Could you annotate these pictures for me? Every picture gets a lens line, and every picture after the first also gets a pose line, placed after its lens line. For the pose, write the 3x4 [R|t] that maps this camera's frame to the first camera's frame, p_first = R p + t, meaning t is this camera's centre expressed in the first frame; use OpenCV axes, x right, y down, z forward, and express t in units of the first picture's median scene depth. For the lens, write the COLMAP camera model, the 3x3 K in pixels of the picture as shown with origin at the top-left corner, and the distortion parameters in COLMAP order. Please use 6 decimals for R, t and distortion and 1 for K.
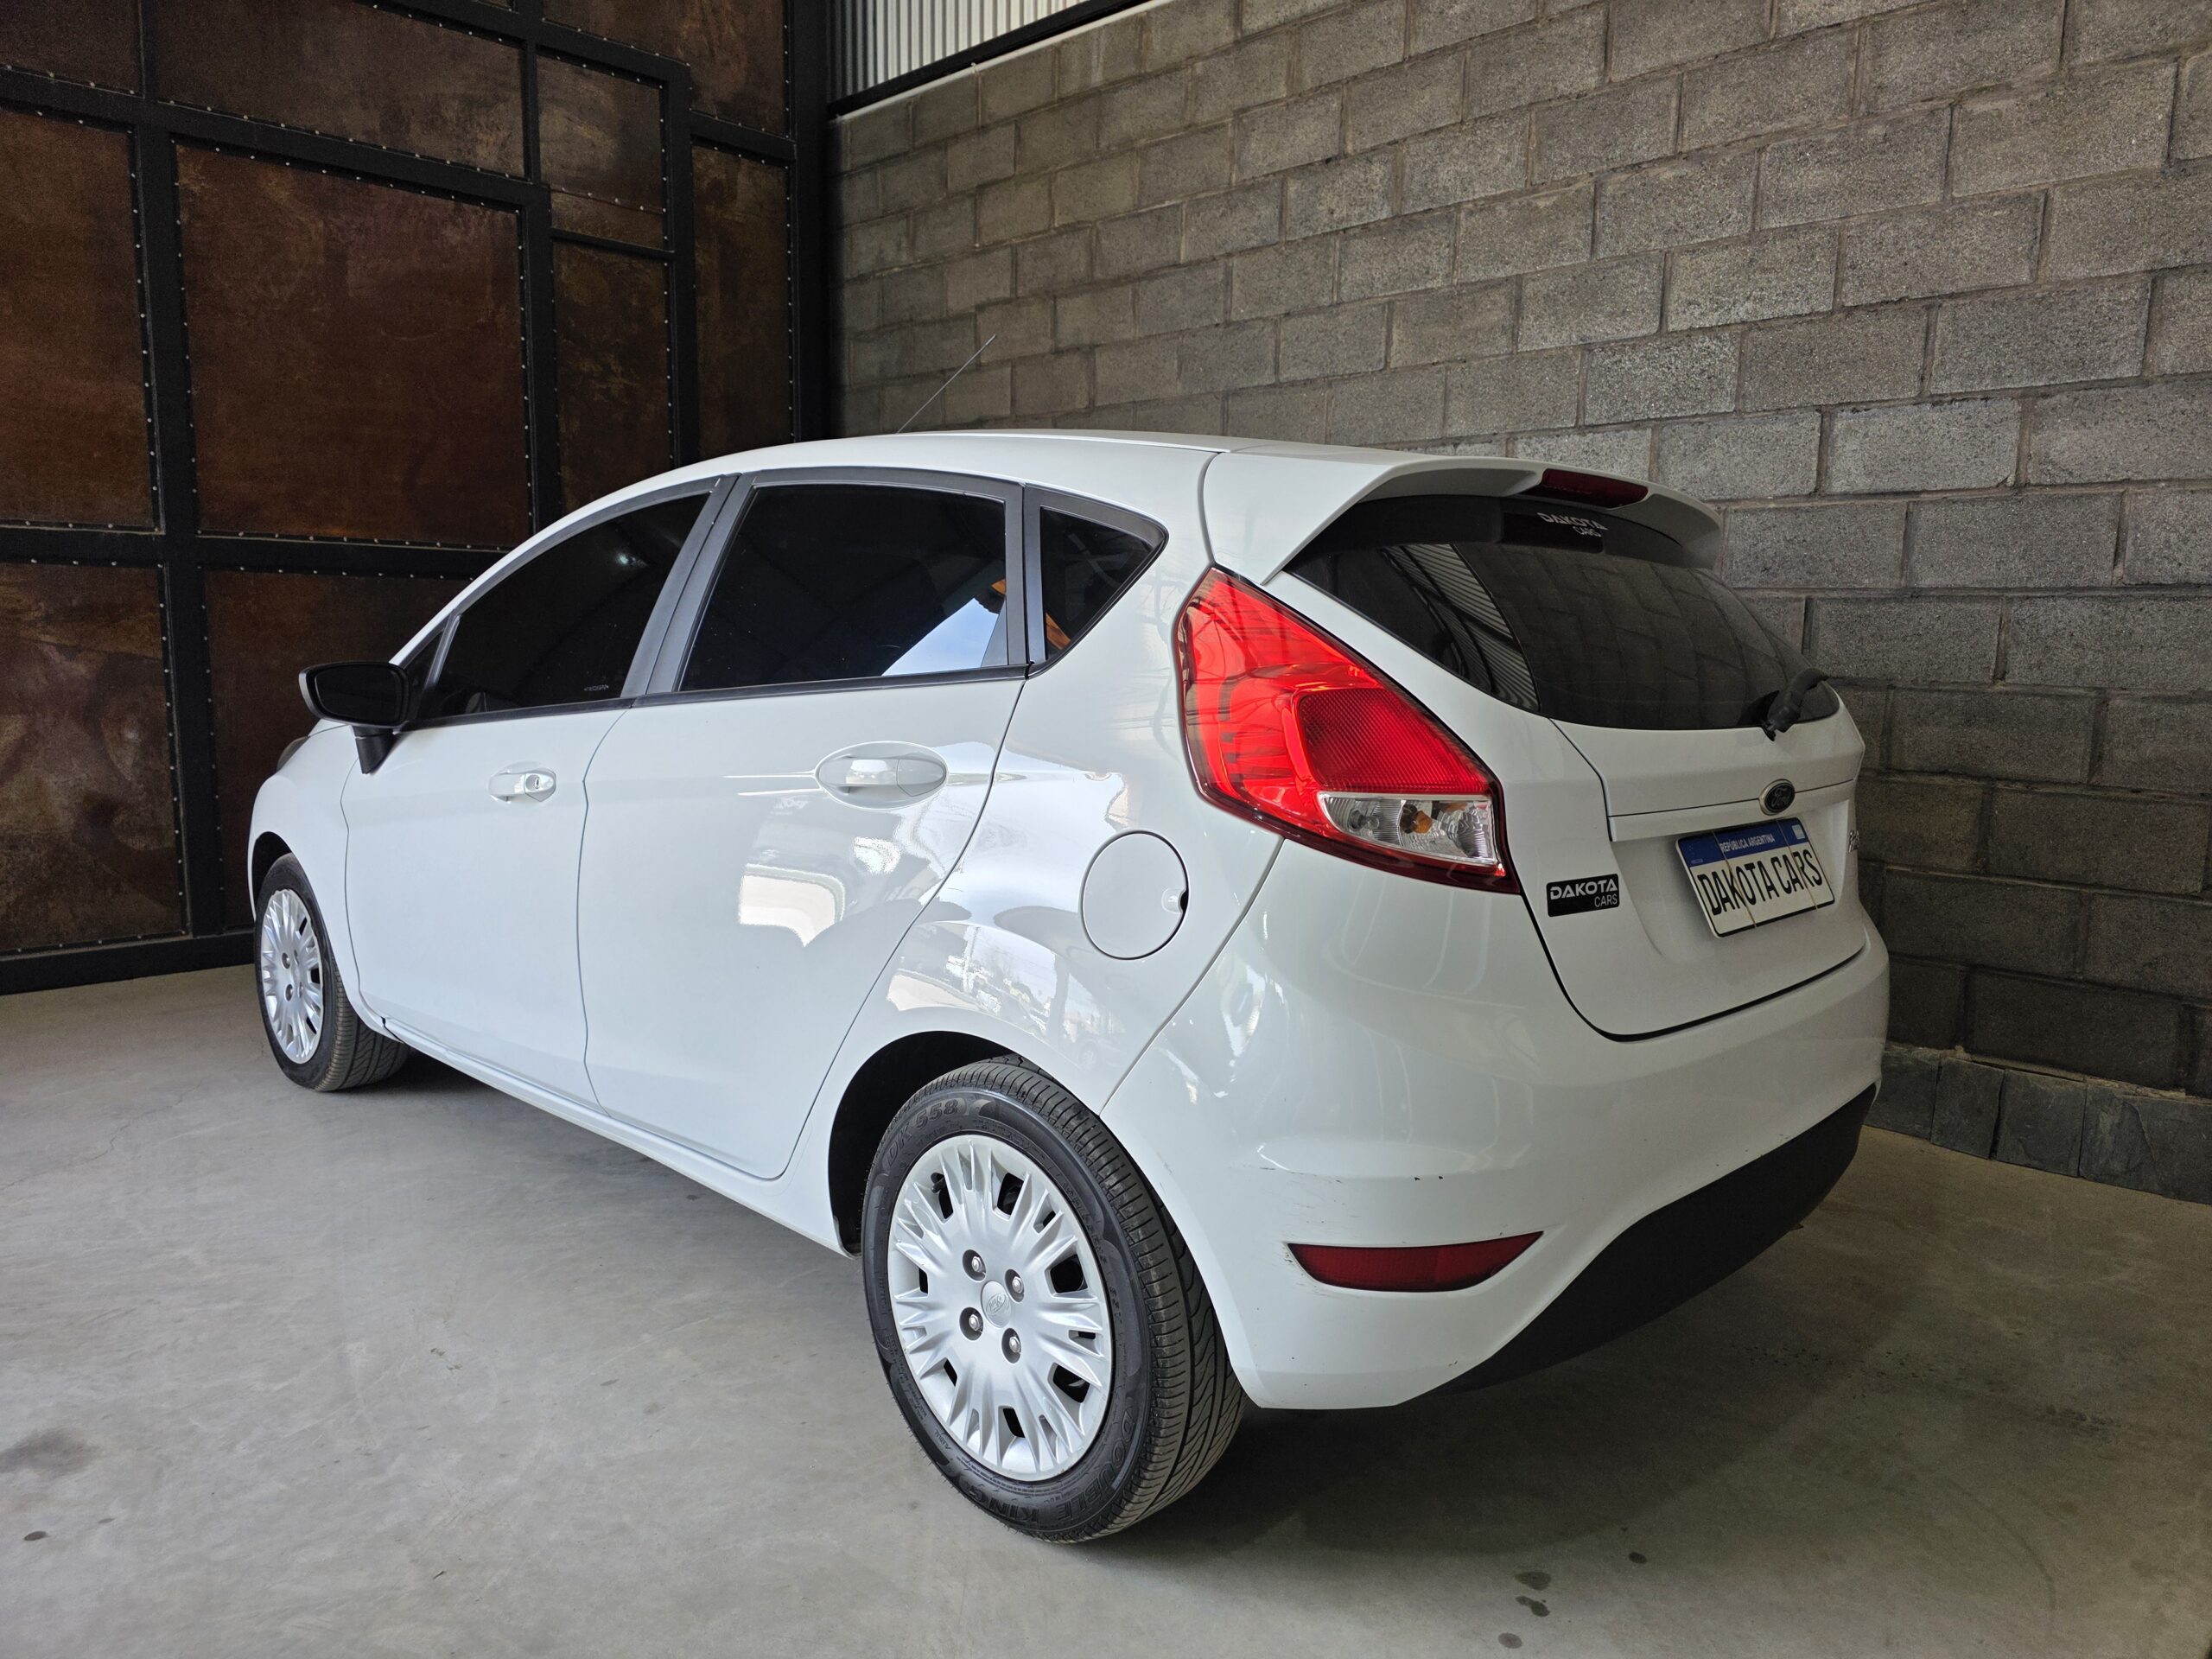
lens RADIAL K [[1496.1, 0, 1106.0], [0, 1496.1, 829.5], [0, 0, 1]] dist [0.038968, -0.036488]
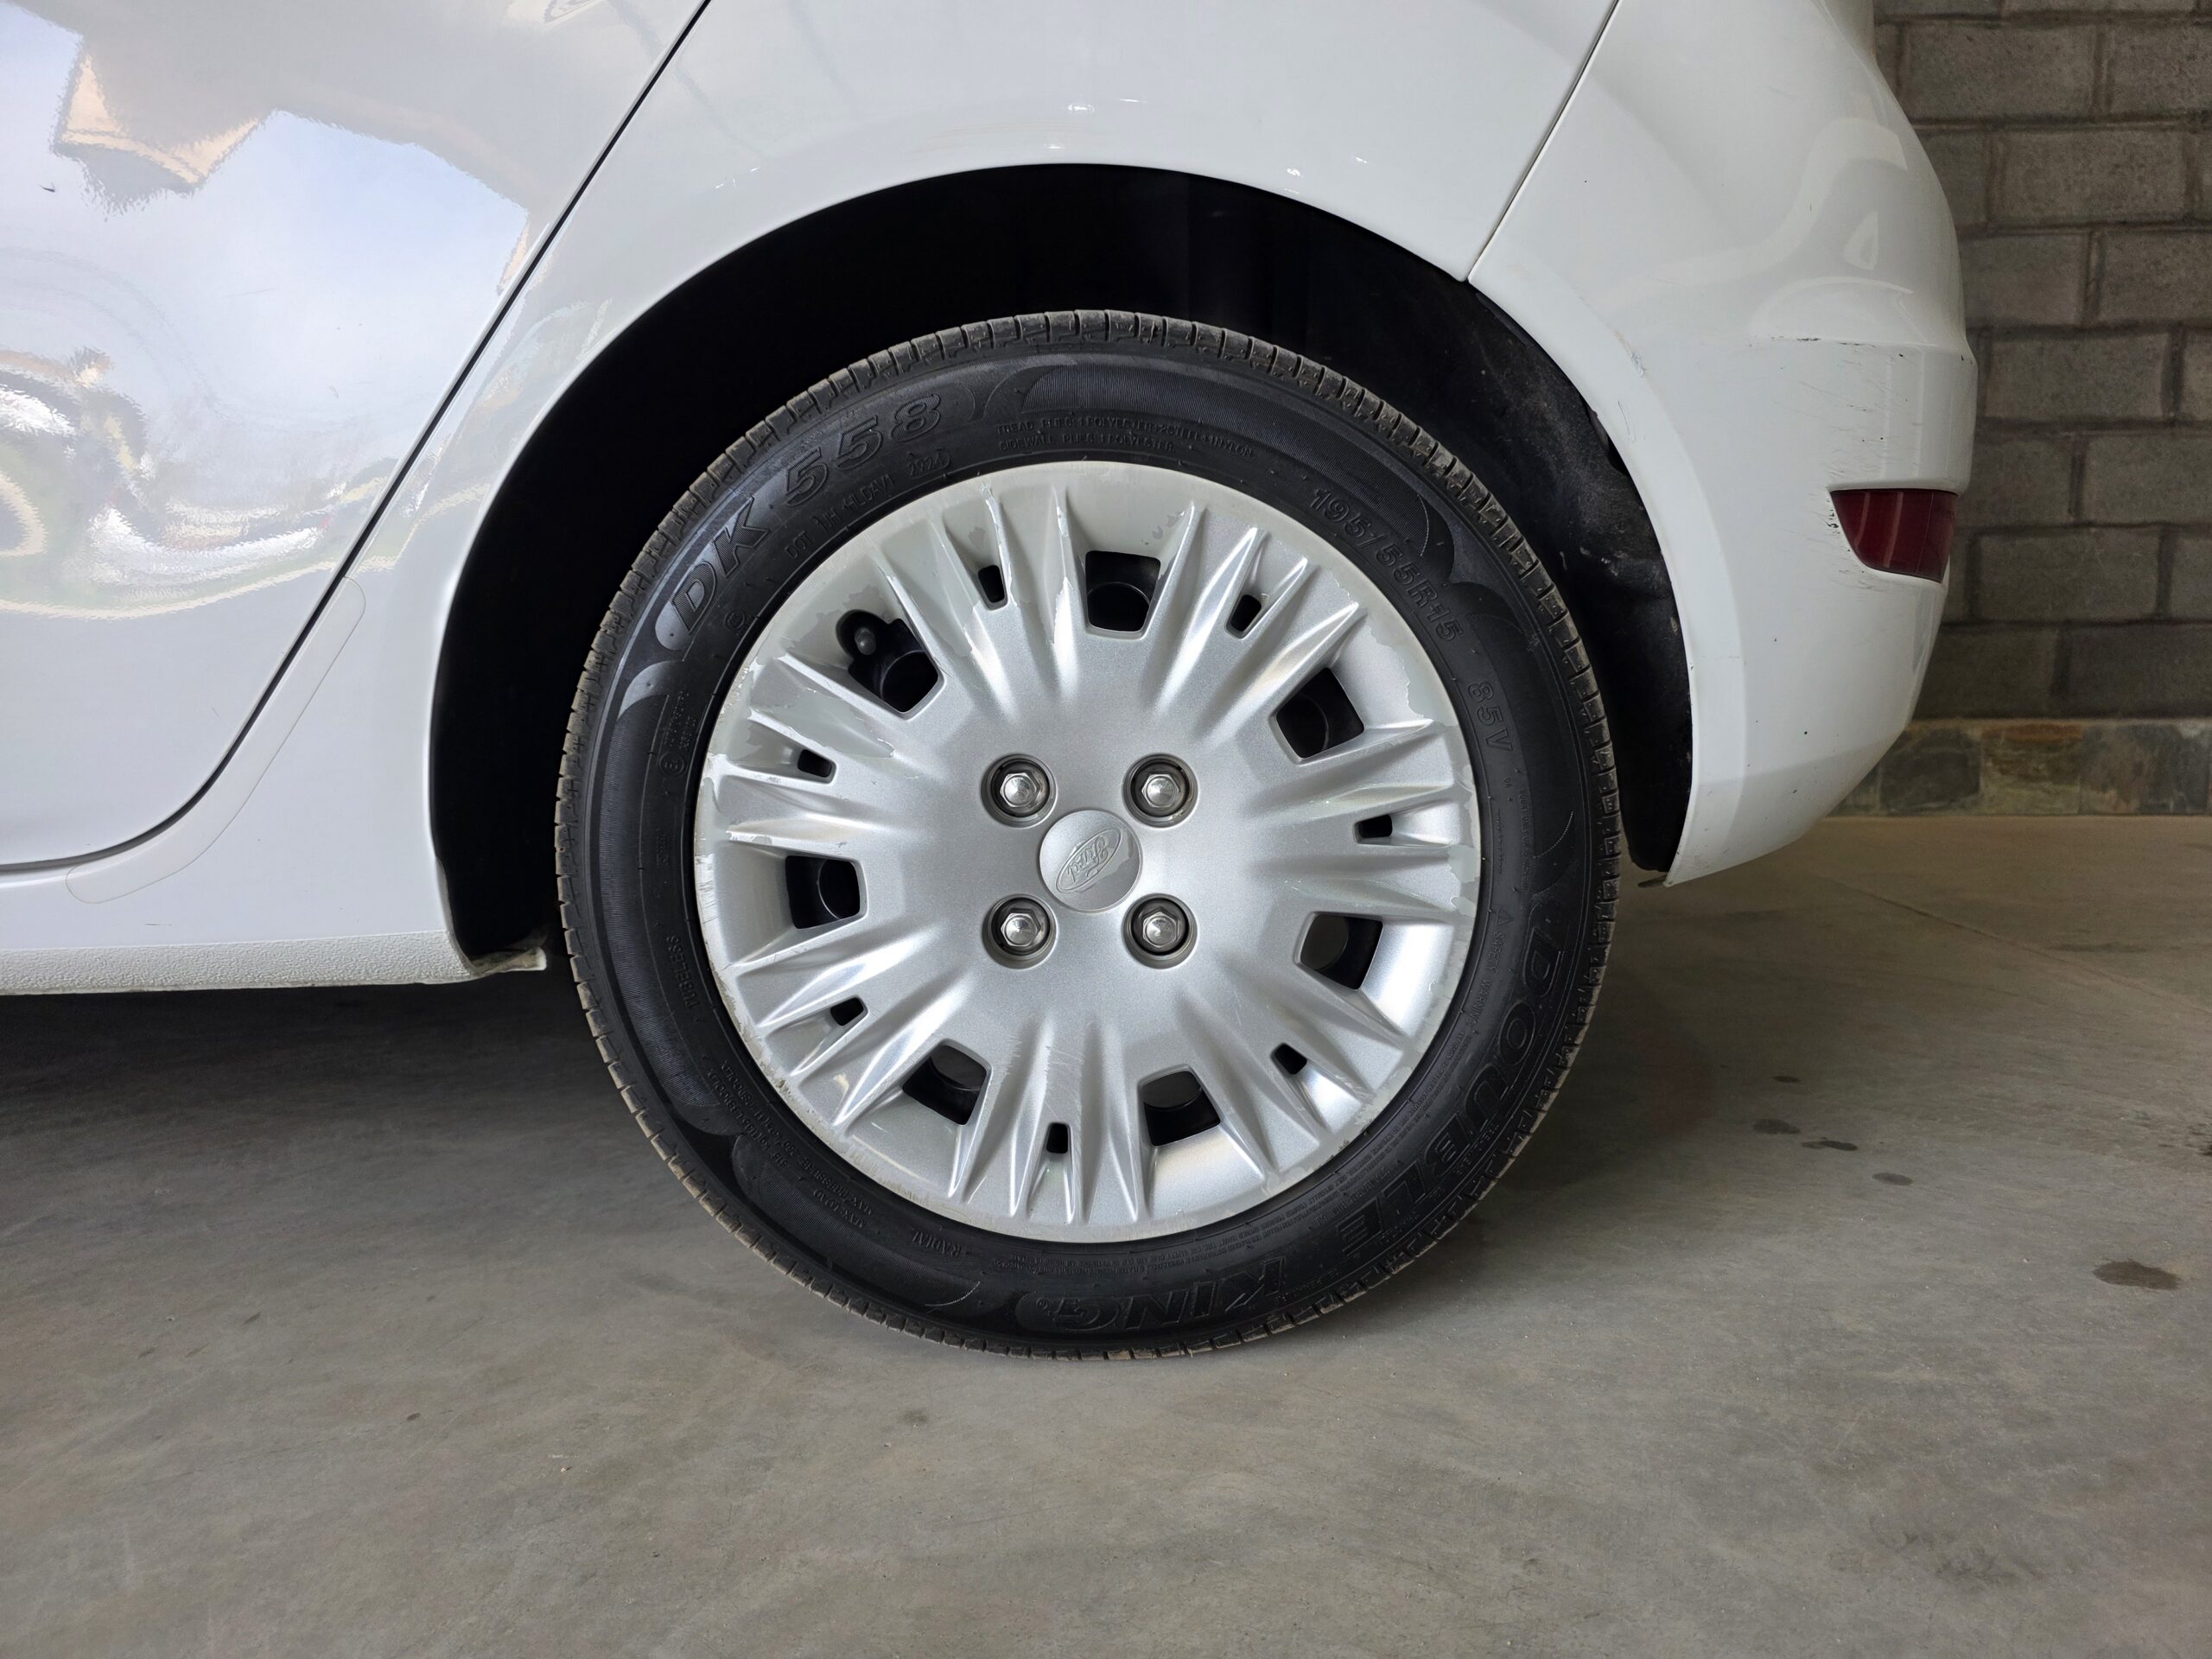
lens RADIAL K [[1515.5, 0, 1139.1], [0, 1515.5, 818.3], [0, 0, 1]] dist [0.035314, -0.036066]
pose [[0.710109, -0.112066, 0.695116, -0.169152], [0.119219, 0.992134, 0.038161, 0.133199], [-0.693925, 0.055773, 0.717884, 0.310730]]
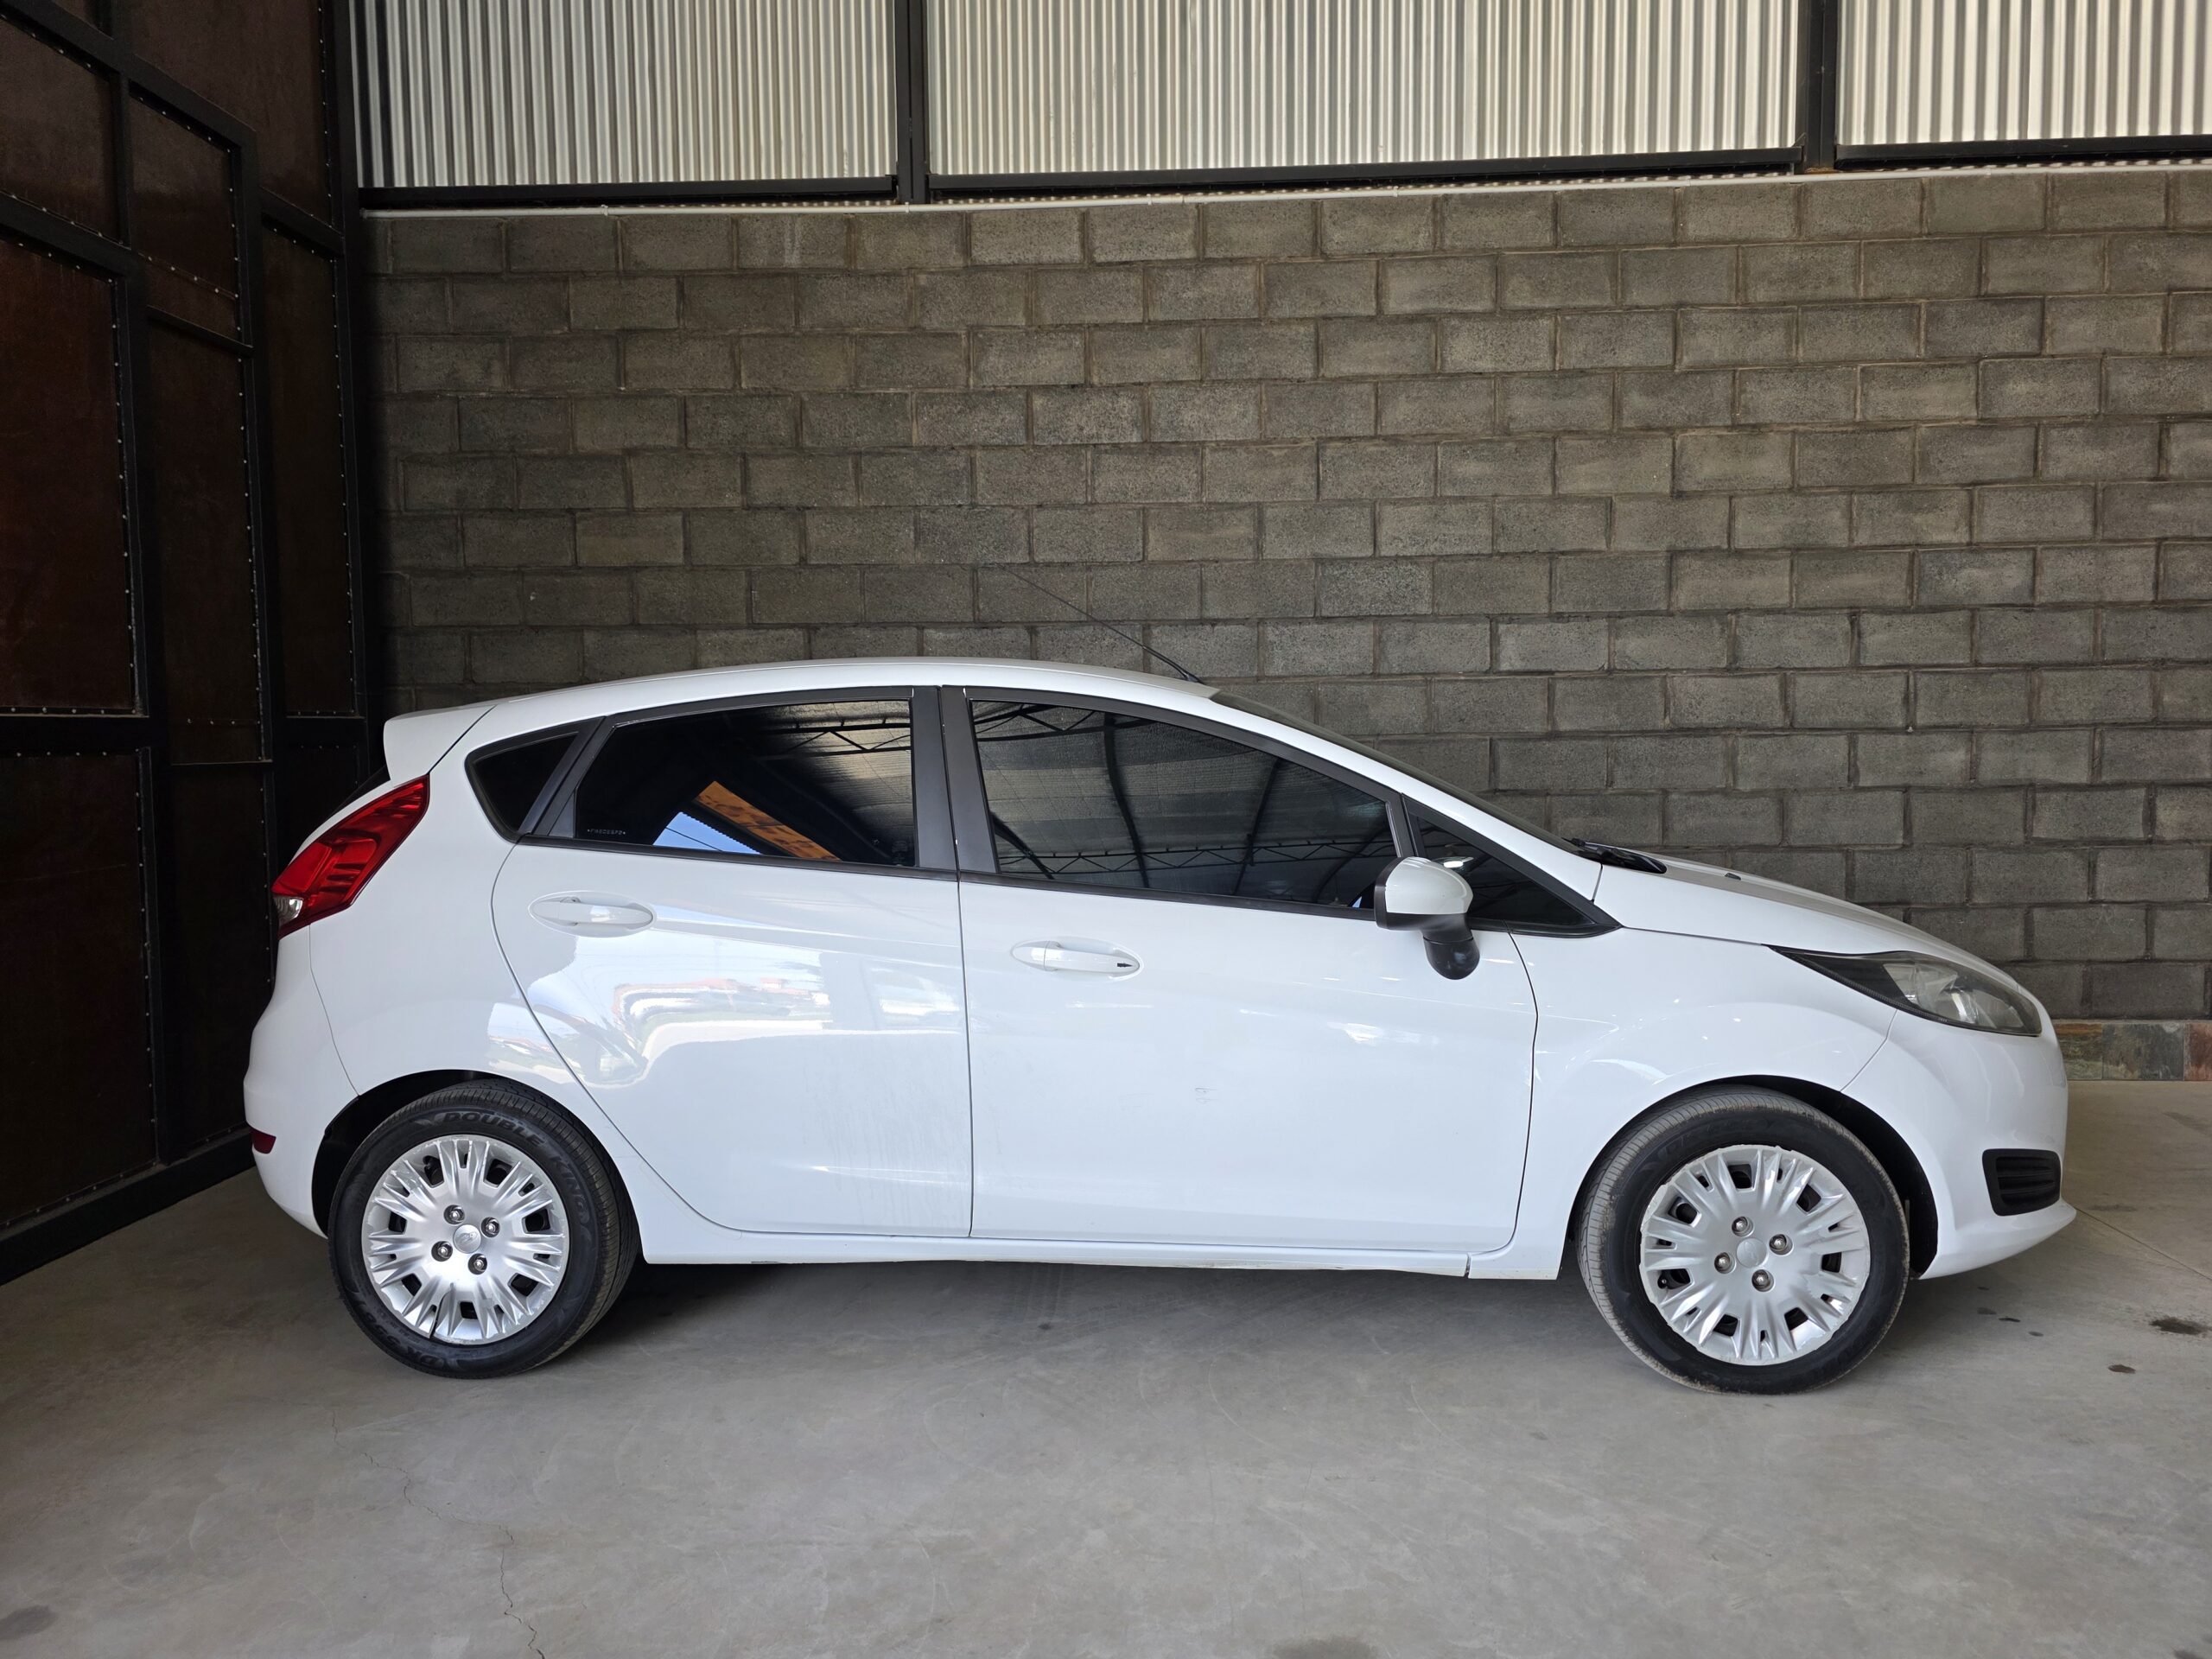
lens RADIAL K [[1487.2, 0, 1126.3], [0, 1487.2, 815.5], [0, 0, 1]] dist [0.052180, -0.044871]
pose [[0.727068, -0.068874, 0.683102, -0.728589], [0.119352, 0.992486, -0.026966, -0.071072], [-0.676112, 0.101136, 0.729825, 0.144457]]
